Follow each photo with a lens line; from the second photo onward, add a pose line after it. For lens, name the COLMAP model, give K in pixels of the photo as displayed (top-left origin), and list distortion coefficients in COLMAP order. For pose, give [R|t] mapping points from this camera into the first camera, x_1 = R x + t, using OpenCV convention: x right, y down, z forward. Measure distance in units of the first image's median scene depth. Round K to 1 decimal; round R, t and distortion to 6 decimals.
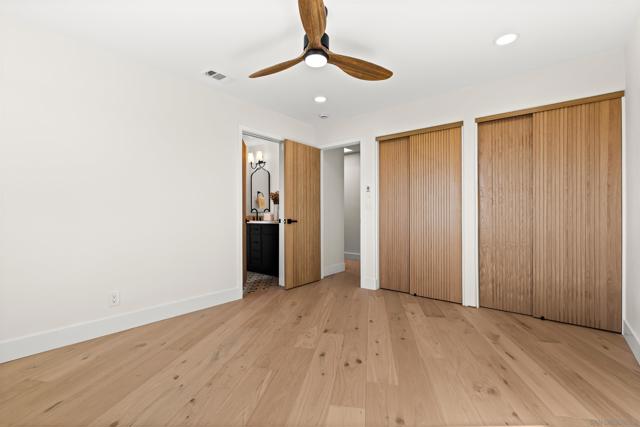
lens RADIAL K [[287.4, 0, 320.0], [0, 287.4, 213.5], [0, 0, 1]] dist [-0.000105, 0.000043]
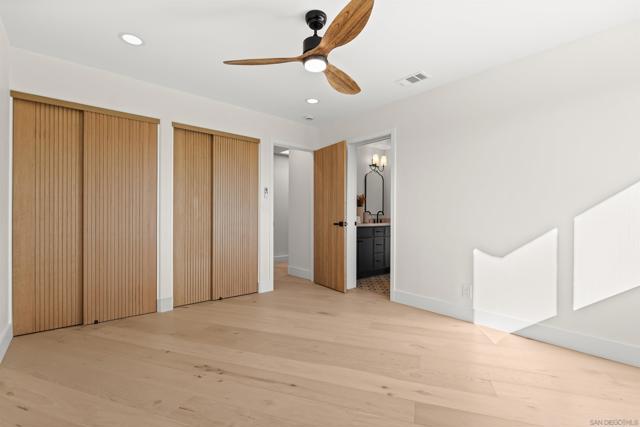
lens RADIAL K [[296.9, 0, 320.0], [0, 296.9, 213.5], [0, 0, 1]] dist [-0.005145, -0.000453]
pose [[0.137071, 0.009667, 0.990514, -0.614181], [-0.000226, 0.999953, -0.009728, 0.000788], [-0.990561, 0.001110, 0.137067, 0.509710]]
